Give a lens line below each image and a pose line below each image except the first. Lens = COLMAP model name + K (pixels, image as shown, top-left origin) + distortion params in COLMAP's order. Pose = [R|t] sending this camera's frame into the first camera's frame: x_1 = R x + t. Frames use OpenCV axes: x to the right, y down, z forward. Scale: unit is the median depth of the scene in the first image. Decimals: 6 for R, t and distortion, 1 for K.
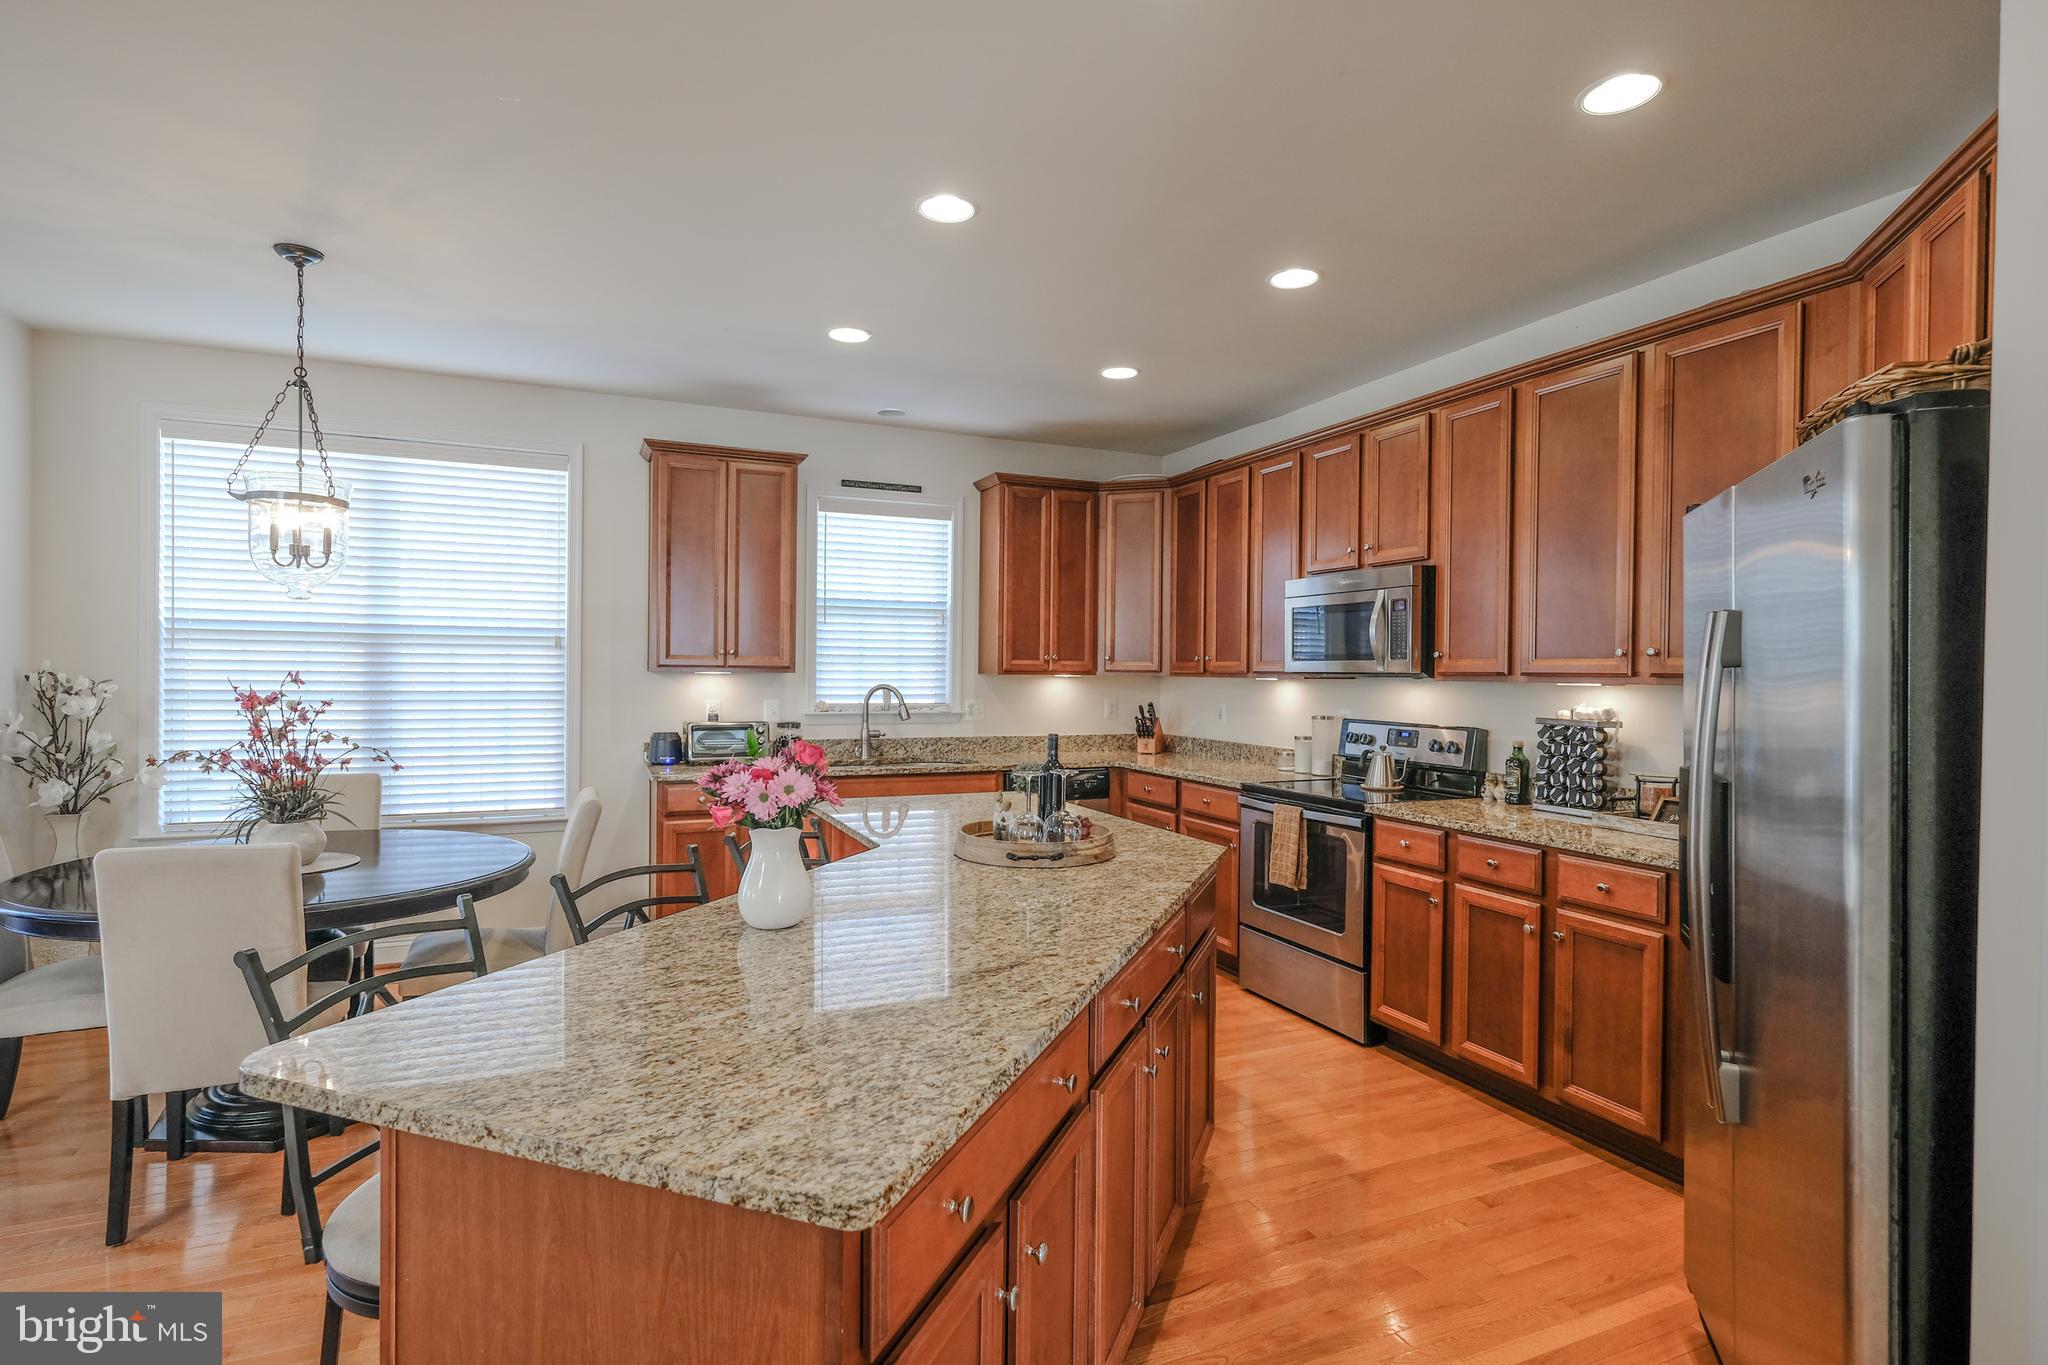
lens RADIAL K [[1013.7, 0, 1022.7], [0, 1013.7, 676.3], [0, 0, 1]] dist [0.003897, -0.001460]
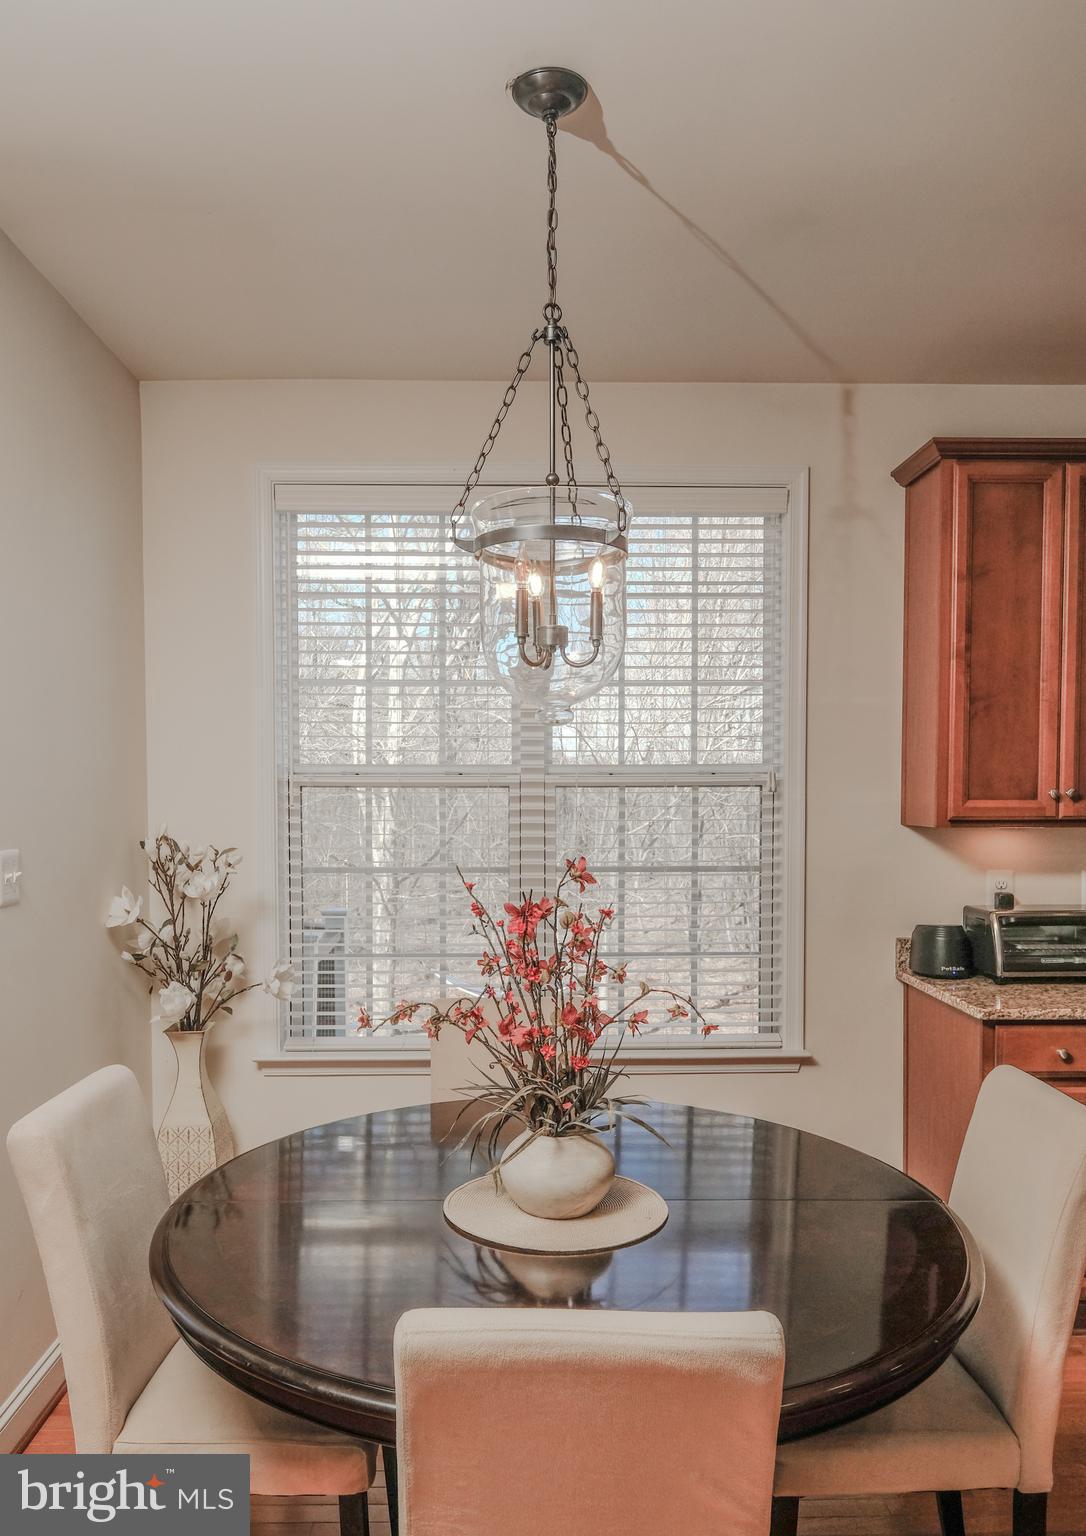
lens RADIAL K [[1134.2, 0, 544.1], [0, 1134.2, 834.0], [0, 0, 1]] dist [0.021844, 0.001063]
pose [[0.926343, 0.002411, -0.376673, -0.393020], [0.009310, 0.999527, 0.029294, -0.028069], [0.376565, -0.030643, 0.925883, 0.338608]]
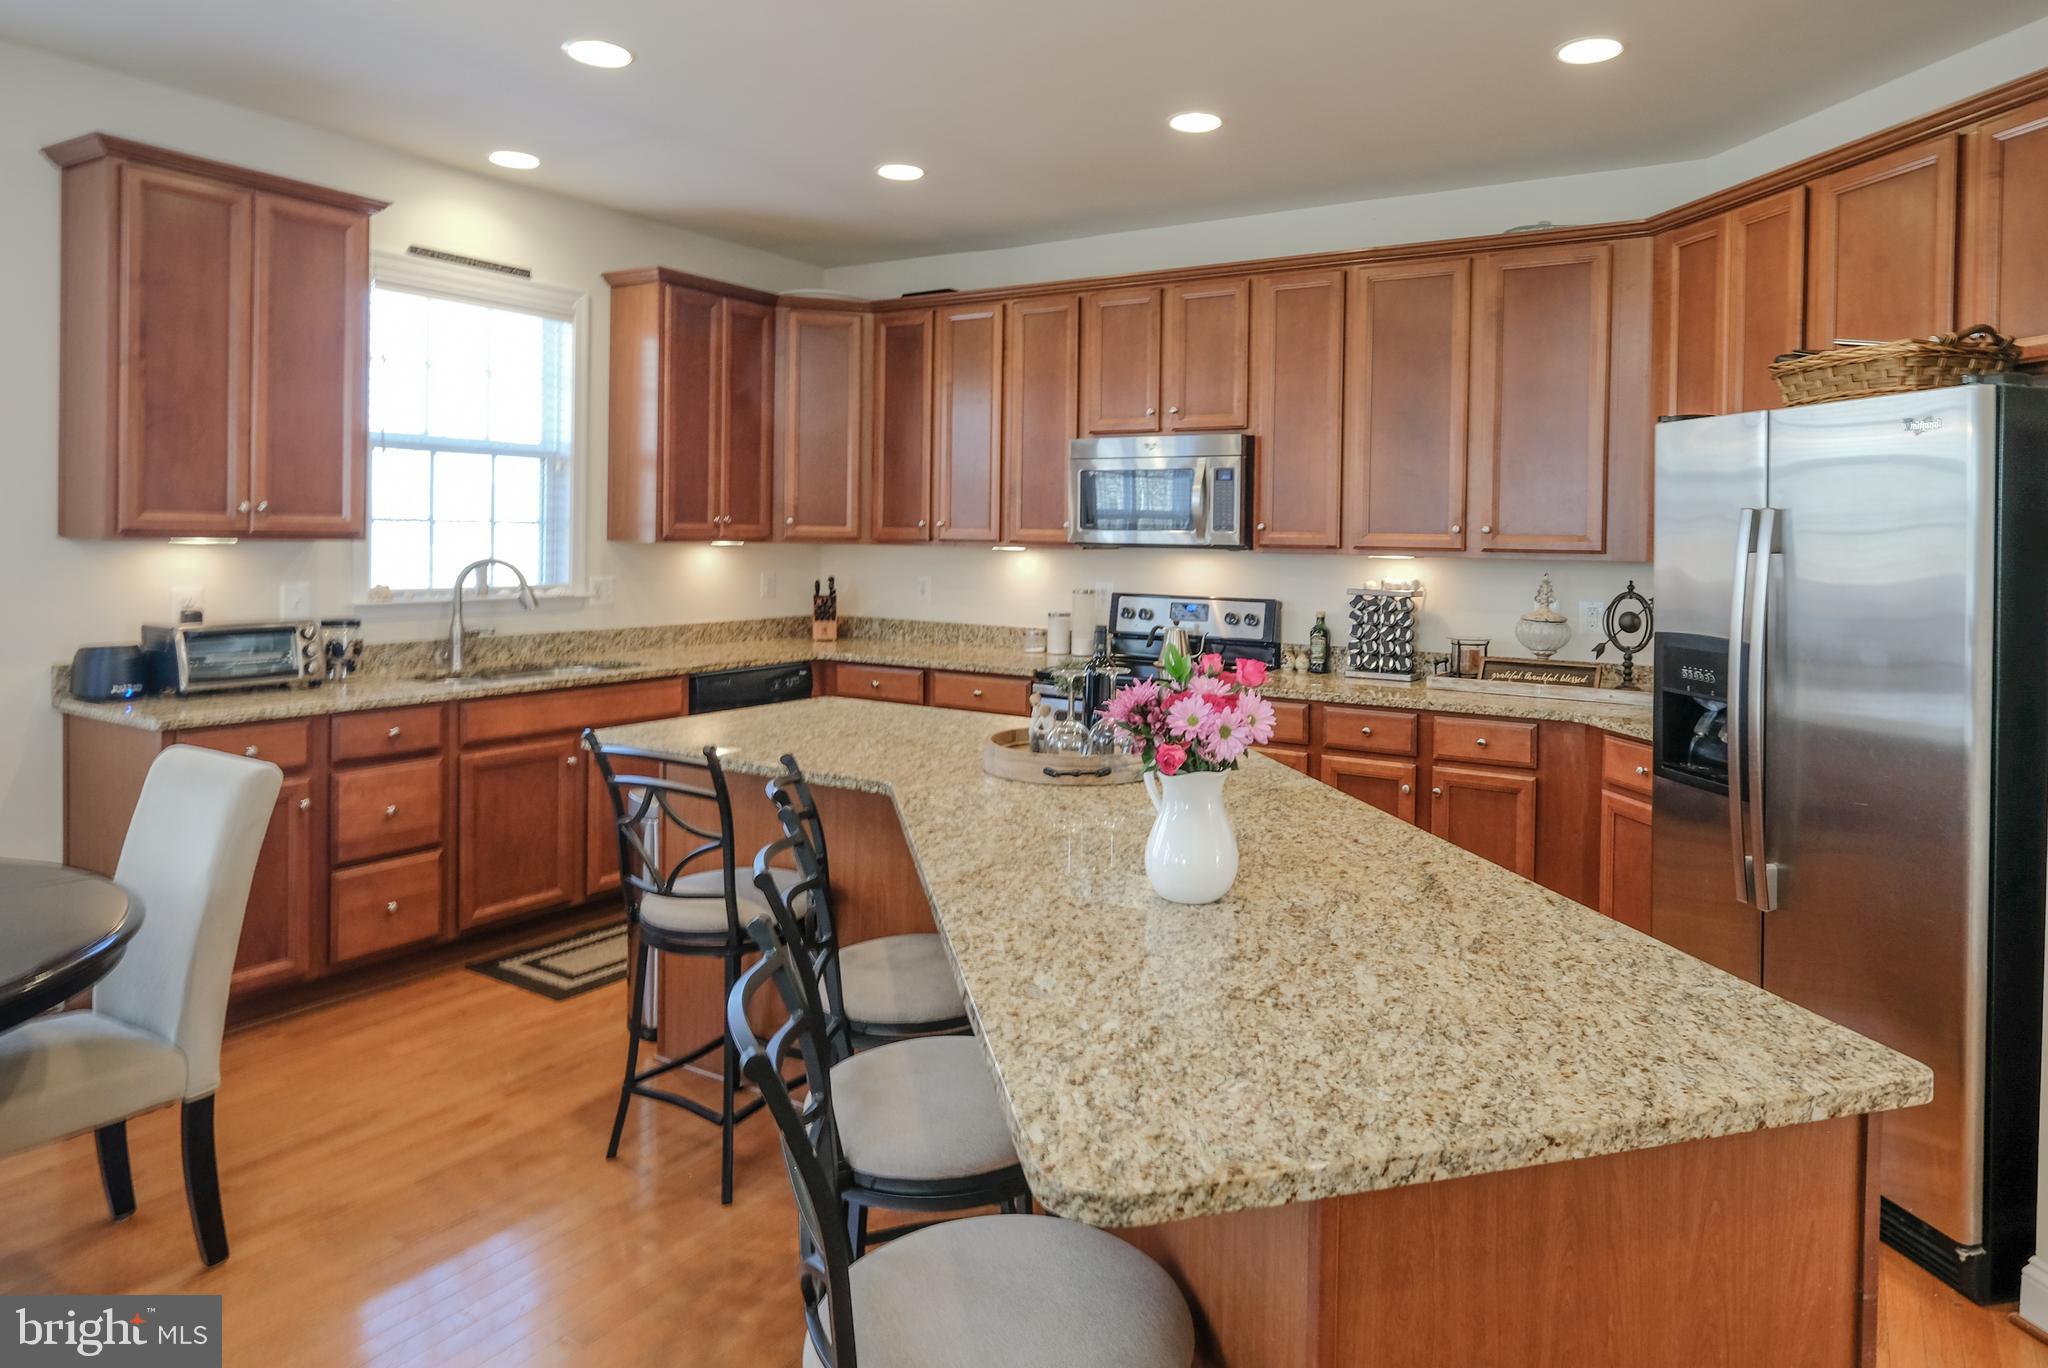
lens RADIAL K [[1223.7, 0, 1156.4], [0, 1223.7, 548.9], [0, 0, 1]] dist [0.005531, -0.007682]
pose [[0.797127, -0.003519, 0.603801, -0.372093], [-0.004429, 0.999922, 0.011675, -0.012733], [-0.603795, -0.011980, 0.797049, 0.107030]]
